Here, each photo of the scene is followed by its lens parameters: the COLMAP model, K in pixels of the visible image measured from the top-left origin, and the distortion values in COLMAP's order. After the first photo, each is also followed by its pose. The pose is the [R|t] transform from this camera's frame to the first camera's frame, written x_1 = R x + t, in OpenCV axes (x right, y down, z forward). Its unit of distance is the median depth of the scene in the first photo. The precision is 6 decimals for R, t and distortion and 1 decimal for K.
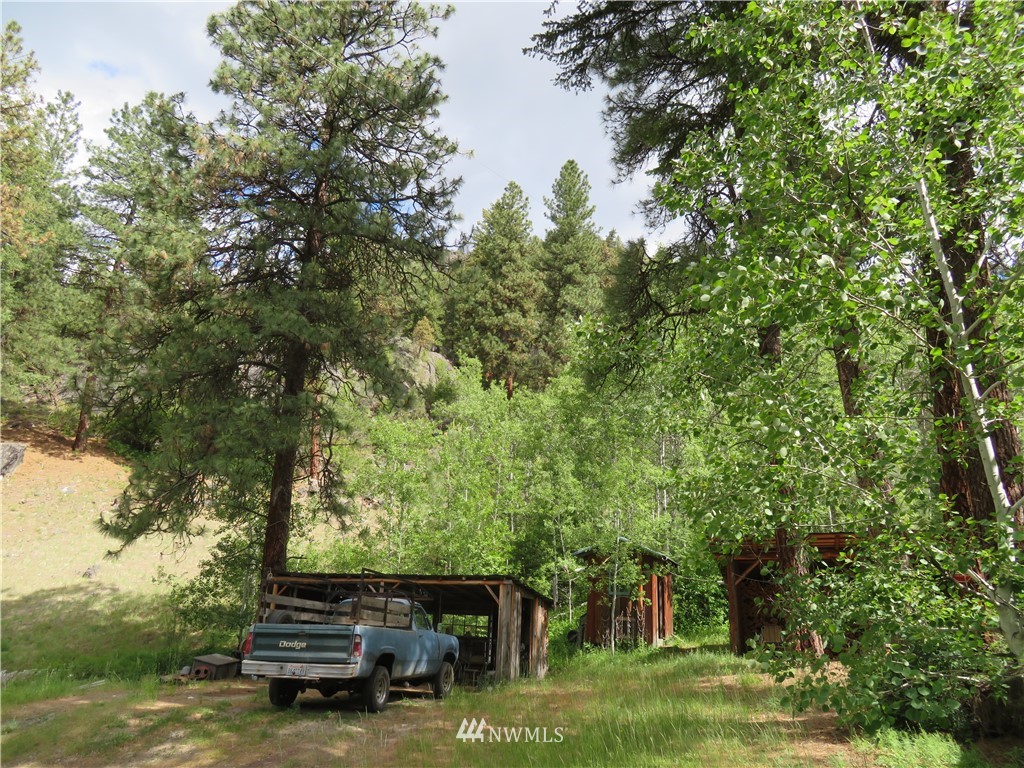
lens RADIAL K [[749.5, 0, 516.3], [0, 749.5, 377.7], [0, 0, 1]] dist [0.003813, 0.009631]
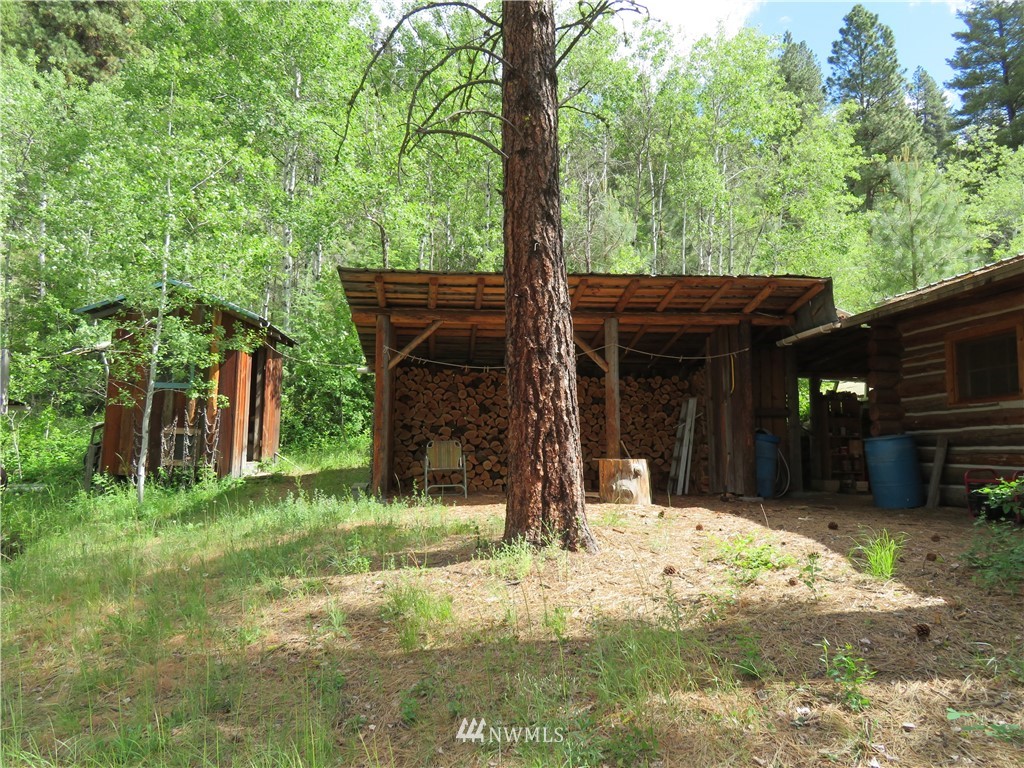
lens RADIAL K [[679.3, 0, 513.8], [0, 679.3, 378.9], [0, 0, 1]] dist [-0.006958, 0.000416]
pose [[0.888582, 0.019600, 0.458298, 0.133209], [-0.131497, 0.968041, 0.213555, 0.149477], [-0.439465, -0.250026, 0.862761, 0.482632]]
